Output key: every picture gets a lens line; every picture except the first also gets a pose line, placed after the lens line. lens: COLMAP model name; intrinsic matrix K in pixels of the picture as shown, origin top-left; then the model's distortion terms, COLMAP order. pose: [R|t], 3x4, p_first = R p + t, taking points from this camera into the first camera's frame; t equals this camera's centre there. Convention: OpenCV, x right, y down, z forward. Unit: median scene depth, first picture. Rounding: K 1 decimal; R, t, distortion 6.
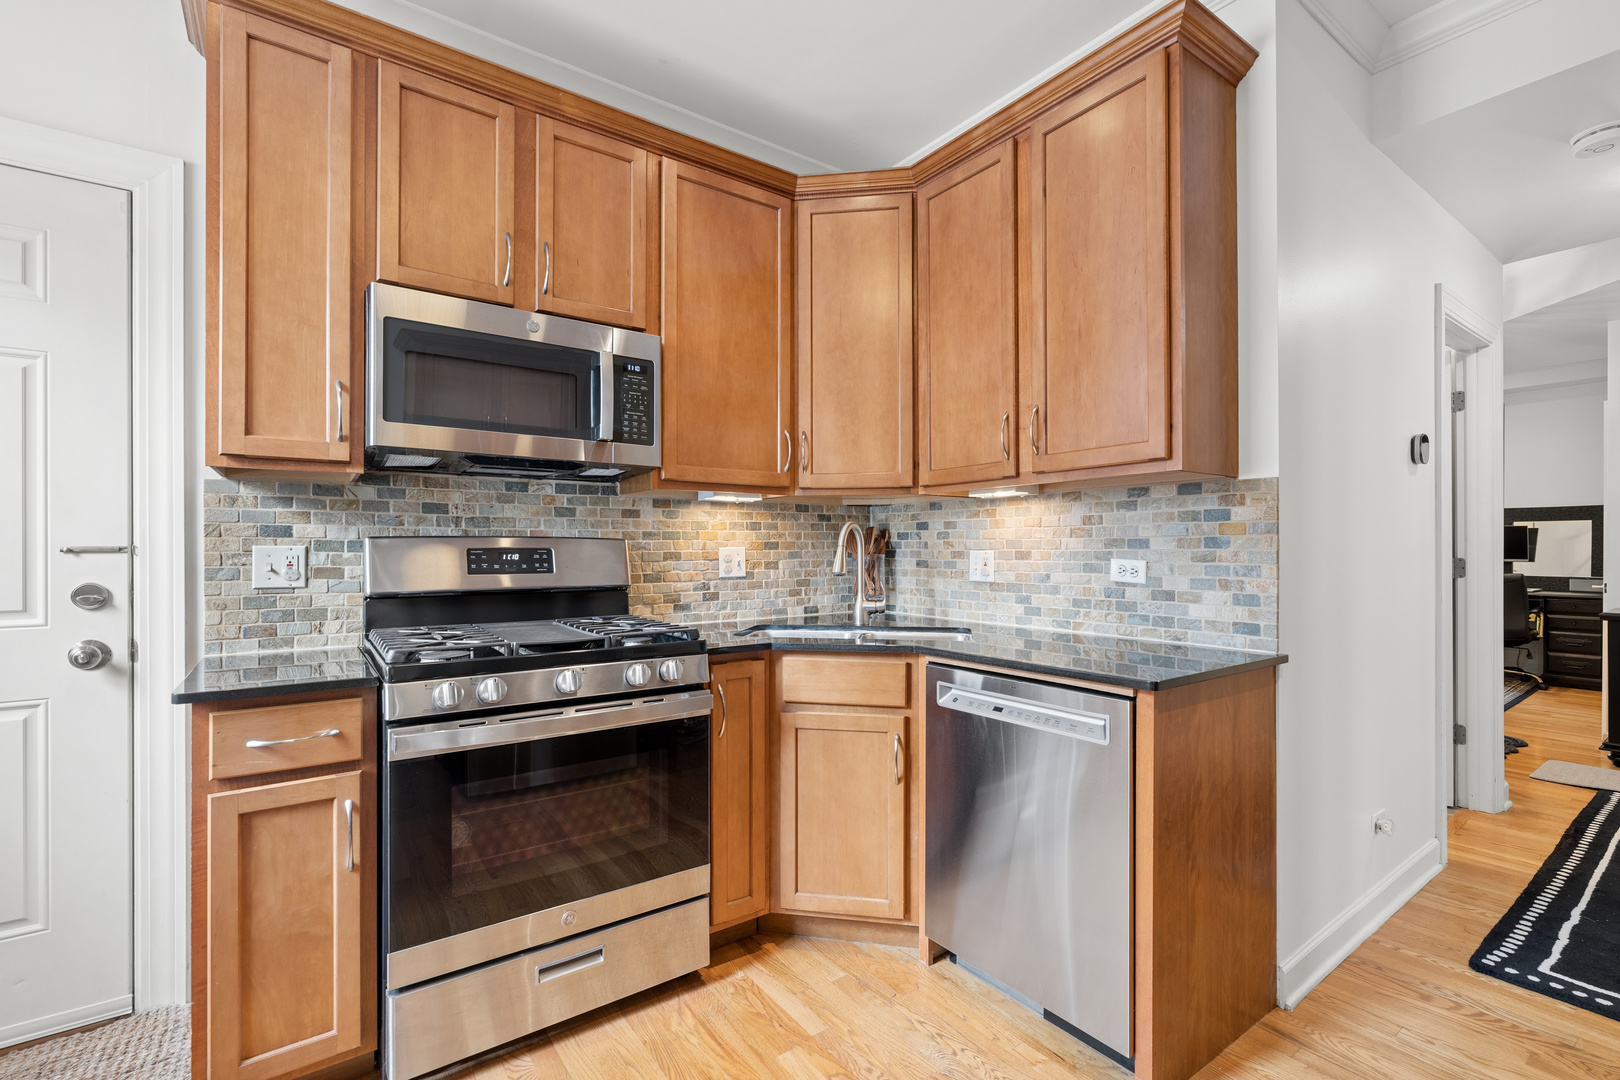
lens RADIAL K [[720.6, 0, 810.0], [0, 720.6, 548.2], [0, 0, 1]] dist [-0.000316, -0.000341]
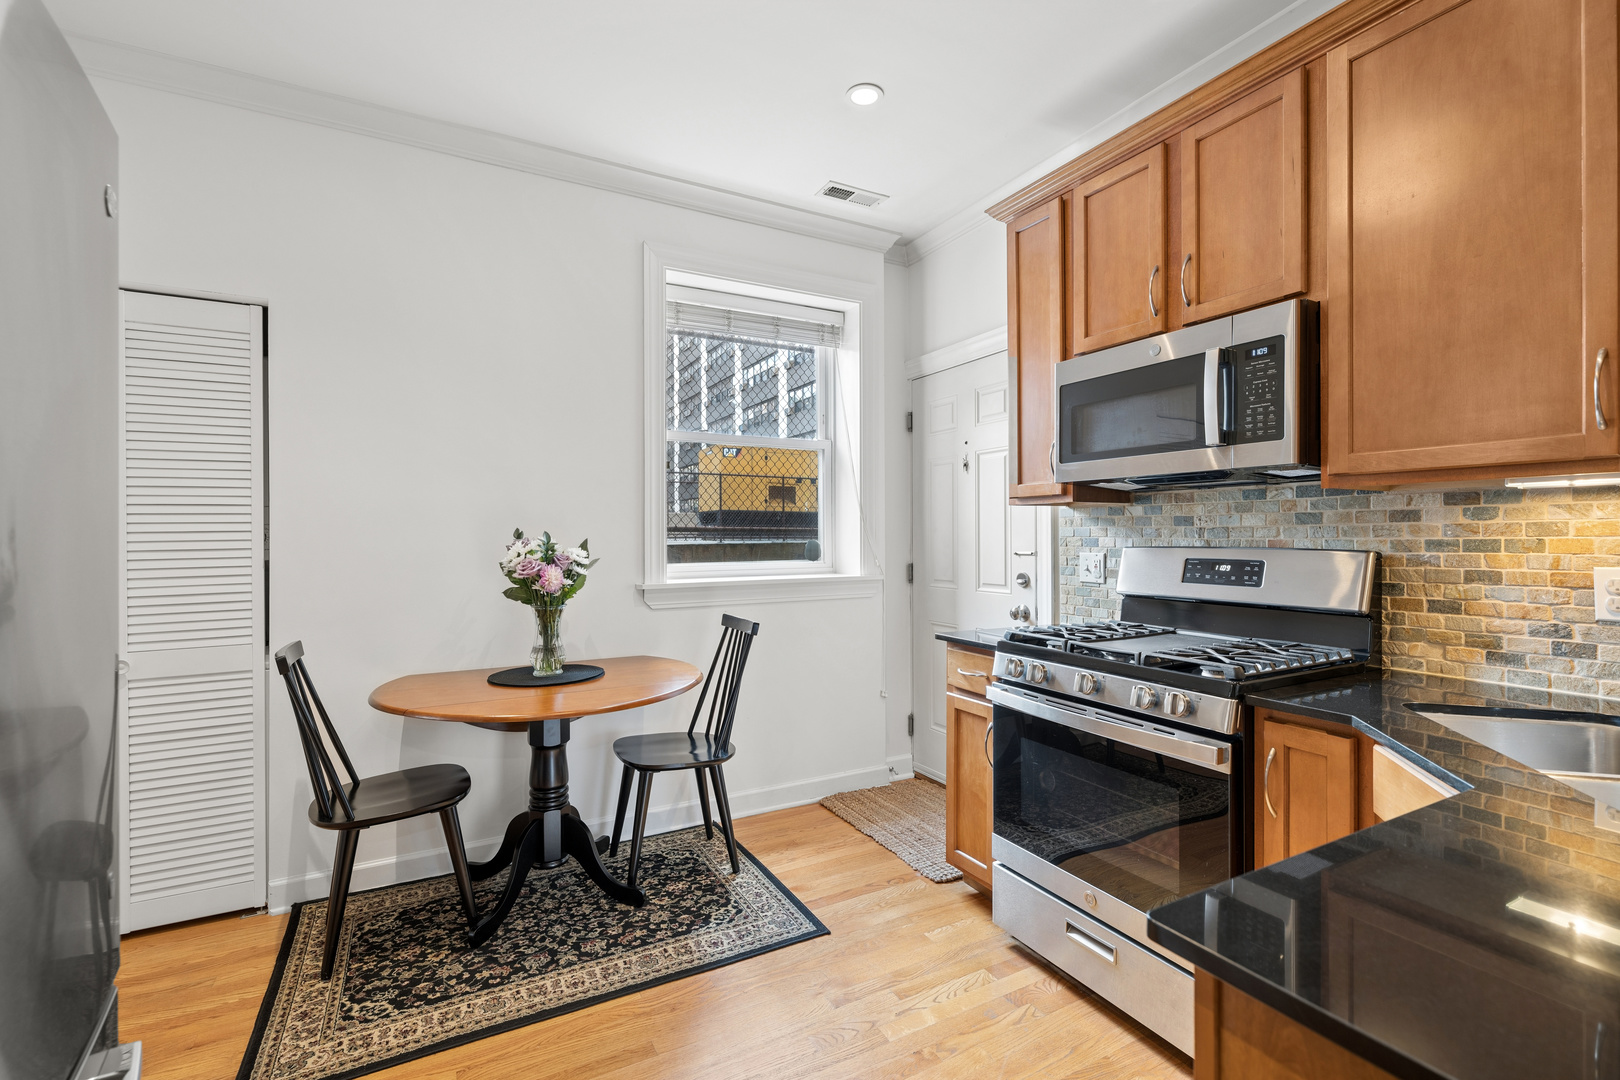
lens RADIAL K [[720.6, 0, 809.7], [0, 720.6, 535.2], [0, 0, 1]] dist [-0.000316, -0.000341]
pose [[-0.129460, 0.001060, -0.991584, 0.622742], [0.004701, 0.999989, 0.000455, -0.034935], [0.991573, -0.004603, -0.129464, 0.547958]]
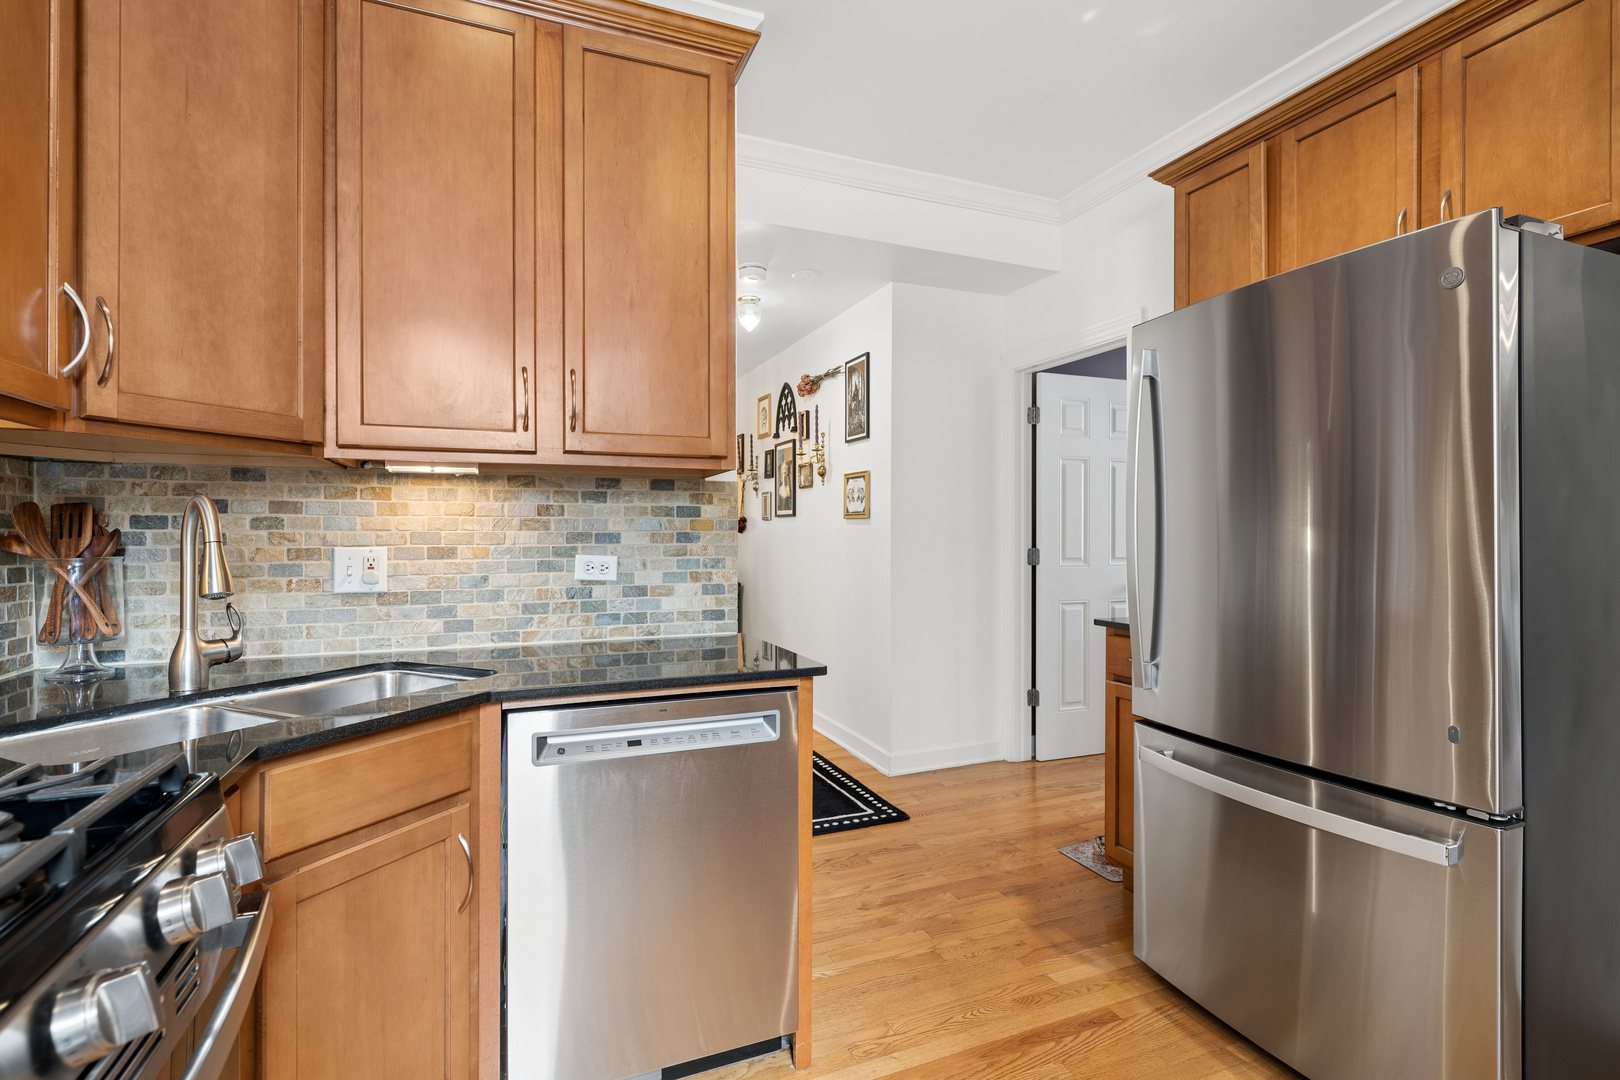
lens RADIAL K [[763.8, 0, 810.5], [0, 763.8, 536.4], [0, 0, 1]] dist [0.000391, 0.000148]
pose [[0.234921, 0.001619, 0.972013, -0.443650], [-0.000065, 0.999999, -0.001650, -0.006846], [-0.972014, 0.000324, 0.234921, 0.505216]]
